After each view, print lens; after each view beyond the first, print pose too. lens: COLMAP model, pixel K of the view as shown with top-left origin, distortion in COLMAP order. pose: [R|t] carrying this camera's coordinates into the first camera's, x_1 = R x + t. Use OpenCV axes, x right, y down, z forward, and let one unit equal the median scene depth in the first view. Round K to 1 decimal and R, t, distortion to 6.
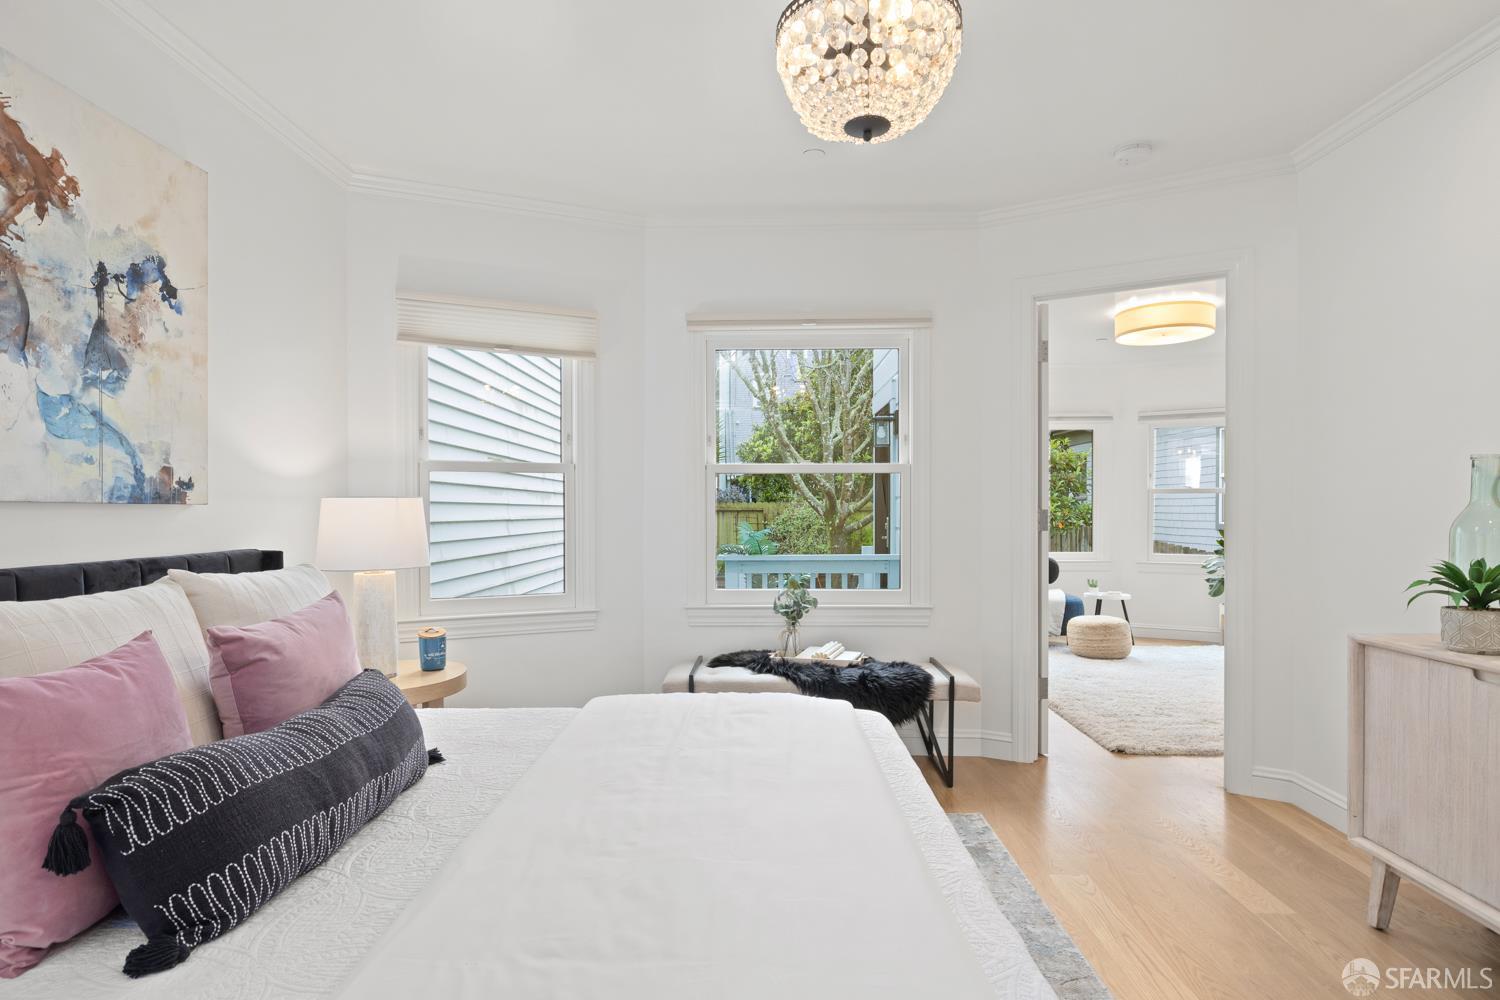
lens RADIAL K [[801.3, 0, 740.0], [0, 801.3, 519.5], [0, 0, 1]] dist [0.000975, 0.000154]
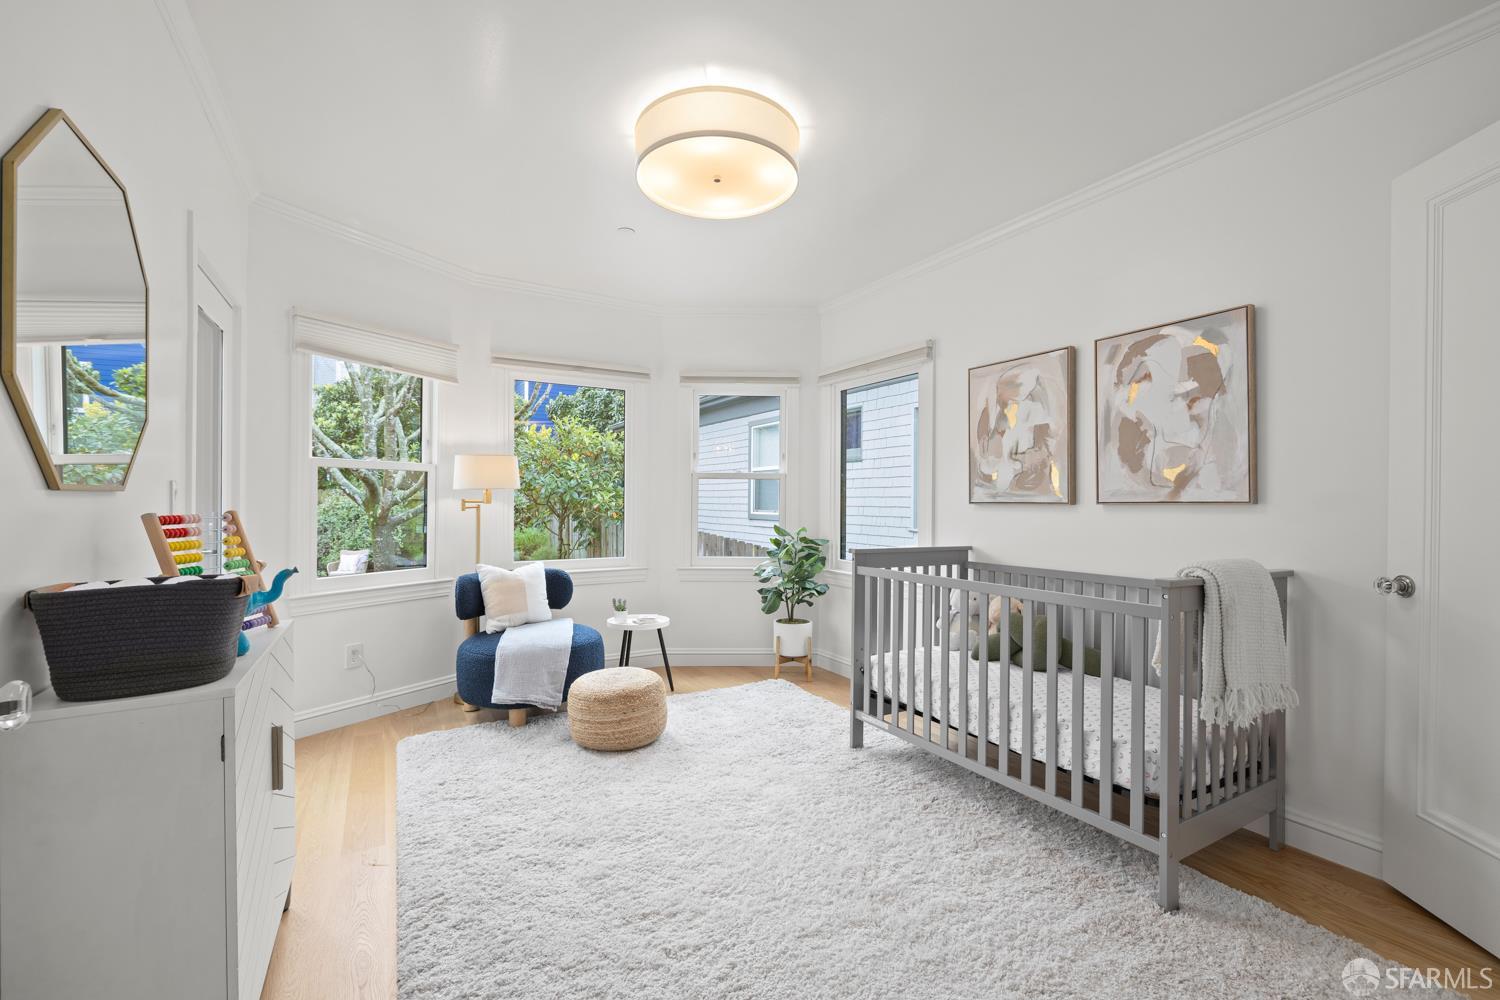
lens RADIAL K [[625.7, 0, 748.0], [0, 625.7, 502.0], [0, 0, 1]] dist [-0.003400, -0.000296]
pose [[0.847891, 0.004832, 0.530149, 0.234577], [0.000086, 0.999957, -0.009253, -0.003767], [-0.530171, 0.007891, 0.847854, 0.457884]]
